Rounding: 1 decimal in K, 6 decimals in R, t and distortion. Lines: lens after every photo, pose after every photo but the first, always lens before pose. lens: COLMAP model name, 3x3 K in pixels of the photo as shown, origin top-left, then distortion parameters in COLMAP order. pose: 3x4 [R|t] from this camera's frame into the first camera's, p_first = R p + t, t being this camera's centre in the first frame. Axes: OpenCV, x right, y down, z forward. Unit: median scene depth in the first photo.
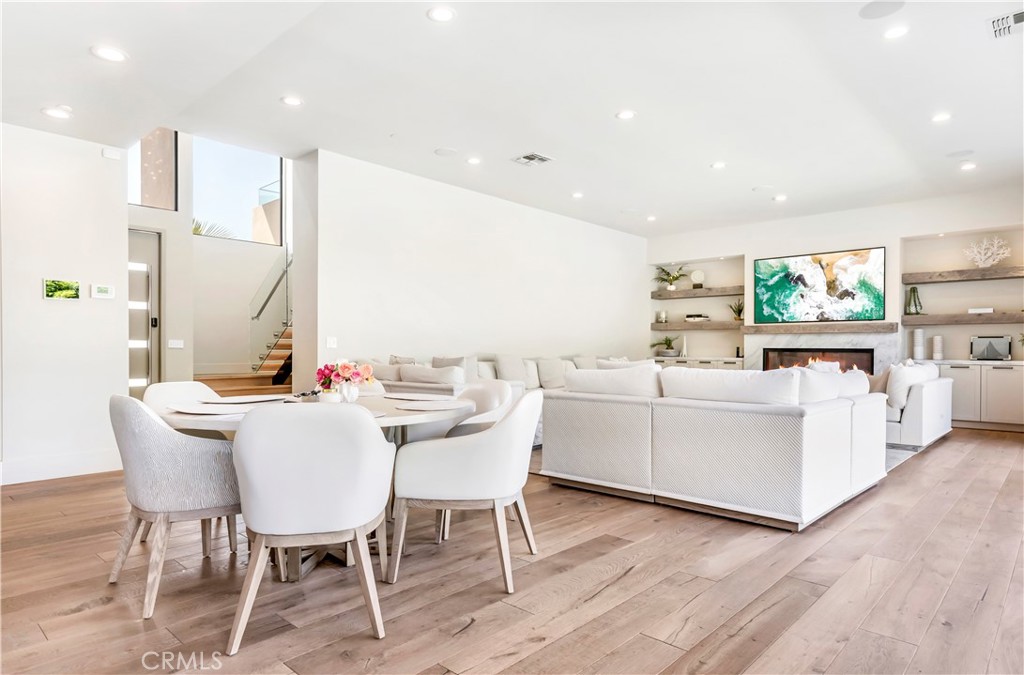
lens RADIAL K [[585.1, 0, 509.0], [0, 585.1, 355.6], [0, 0, 1]] dist [0.002707, 0.000153]
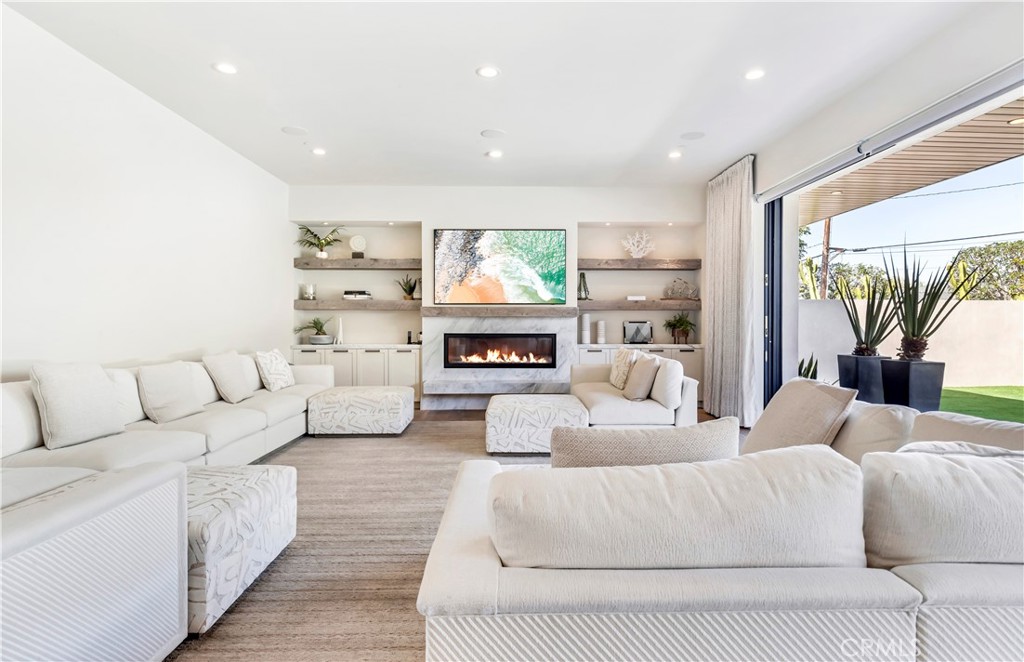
lens RADIAL K [[536.2, 0, 513.4], [0, 536.2, 322.6], [0, 0, 1]] dist [0.006400, -0.000554]
pose [[0.720723, -0.002704, 0.693218, -0.050113], [0.010594, 0.999919, -0.007113, -0.030189], [-0.693142, 0.012471, 0.720693, 0.505056]]
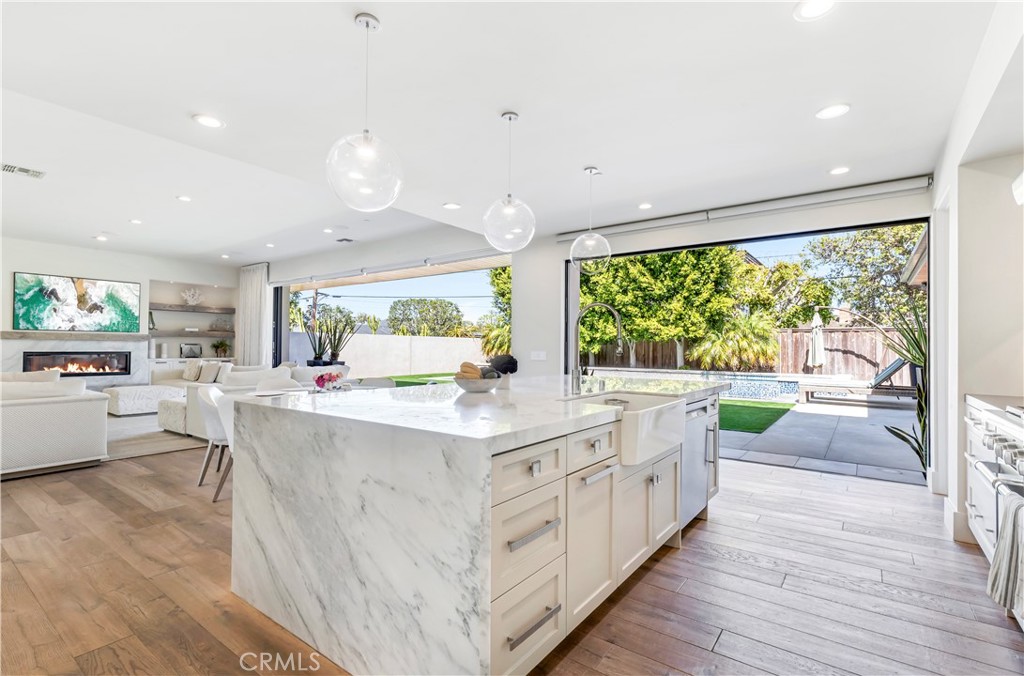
lens RADIAL K [[475.8, 0, 512.3], [0, 475.8, 340.0], [0, 0, 1]] dist [0.010186, 0.000606]
pose [[-0.103193, 0.010193, 0.994609, -0.803128], [0.004530, 0.999942, -0.009777, -0.030721], [-0.994651, 0.003497, -0.103233, 0.225194]]
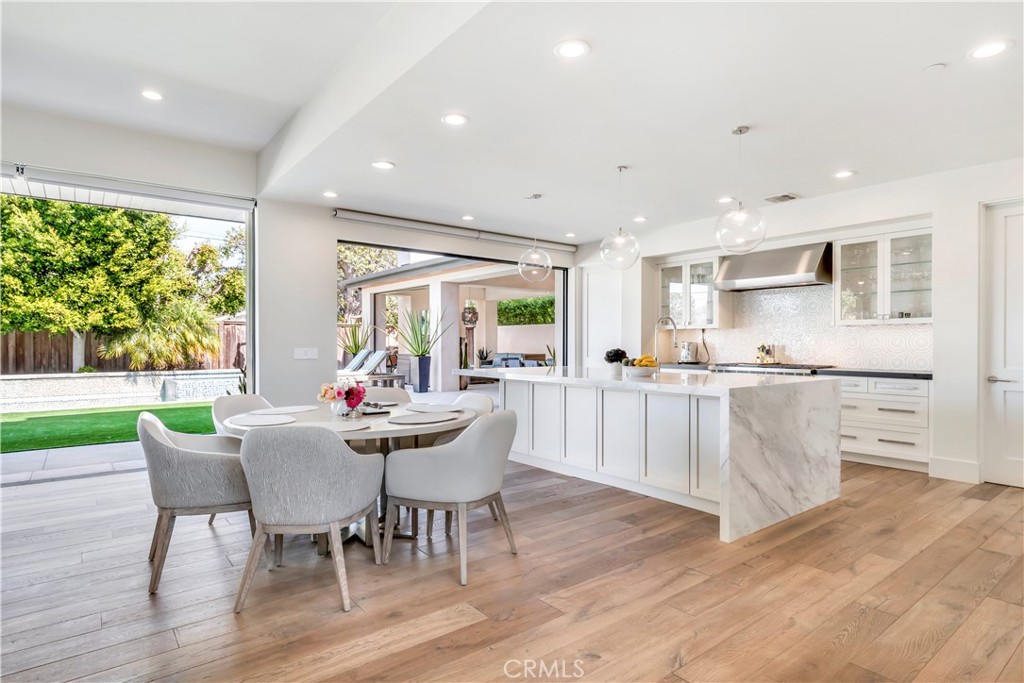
lens RADIAL K [[564.8, 0, 514.1], [0, 564.8, 346.0], [0, 0, 1]] dist [0.002732, 0.000766]
pose [[-0.990218, -0.006544, 0.139377, -0.357908], [-0.004241, 0.999850, 0.016811, -0.035741], [-0.139466, 0.016055, -0.990097, 0.853882]]
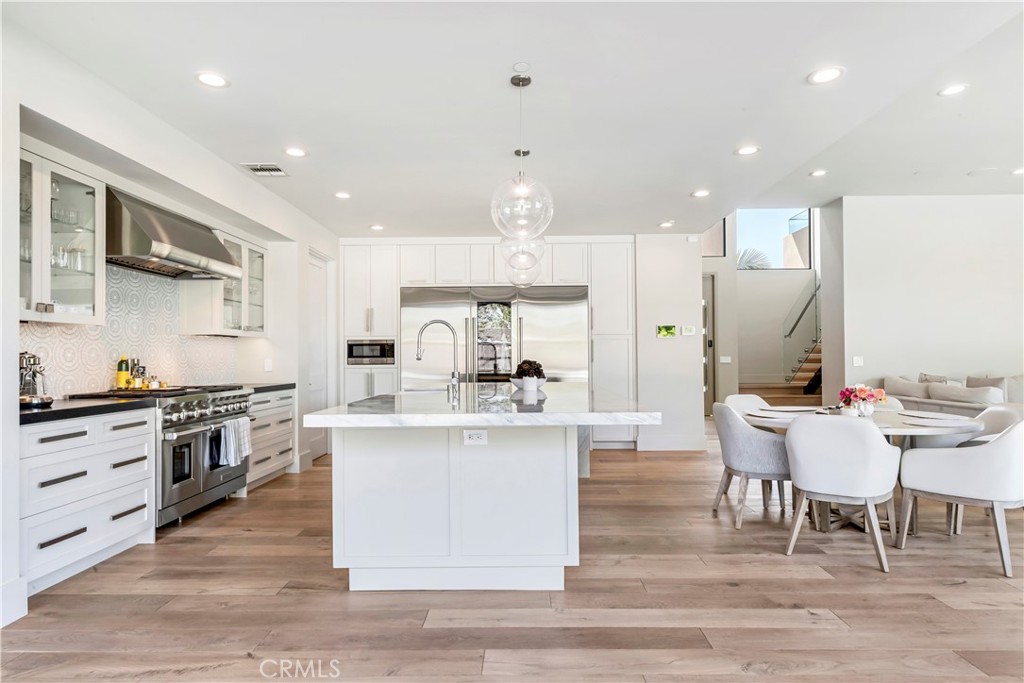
lens RADIAL K [[596.5, 0, 509.6], [0, 596.5, 345.4], [0, 0, 1]] dist [0.008780, 0.002100]
pose [[0.670036, -0.019319, -0.742077, 0.086850], [0.003221, 0.999728, -0.023119, -0.022745], [0.742322, 0.013101, 0.669916, -0.230973]]
